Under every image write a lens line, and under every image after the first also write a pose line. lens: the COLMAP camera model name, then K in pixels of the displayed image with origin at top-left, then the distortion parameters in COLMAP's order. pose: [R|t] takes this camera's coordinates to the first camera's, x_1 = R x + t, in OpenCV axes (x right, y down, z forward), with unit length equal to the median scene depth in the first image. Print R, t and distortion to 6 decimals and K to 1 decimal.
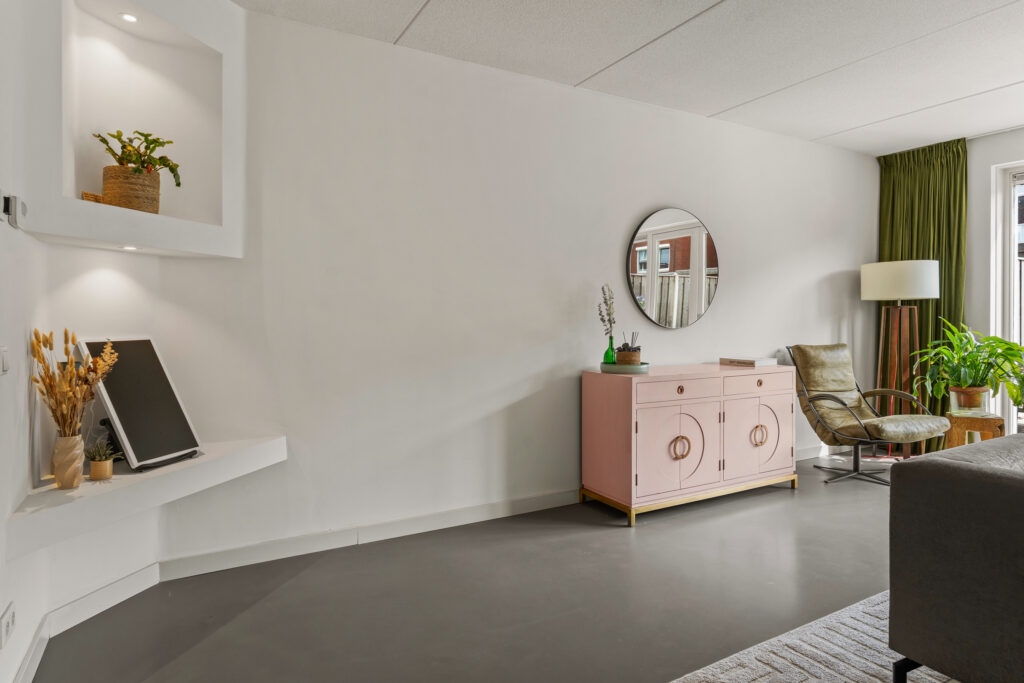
lens RADIAL K [[594.1, 0, 513.5], [0, 594.1, 317.2], [0, 0, 1]] dist [-0.005528, -0.000758]
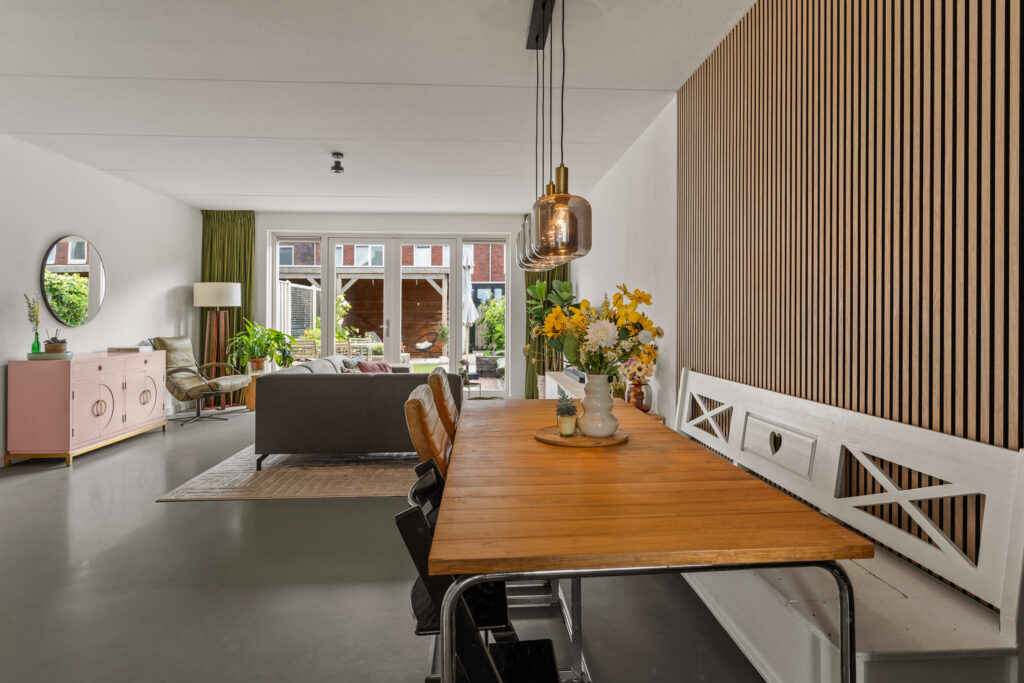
lens RADIAL K [[594.1, 0, 513.5], [0, 594.1, 317.2], [0, 0, 1]] dist [-0.005528, -0.000758]
pose [[0.439367, 0.000812, 0.898307, -0.448030], [-0.000713, 1.000000, -0.000556, -0.001619], [-0.898307, -0.000396, 0.439367, -0.421729]]
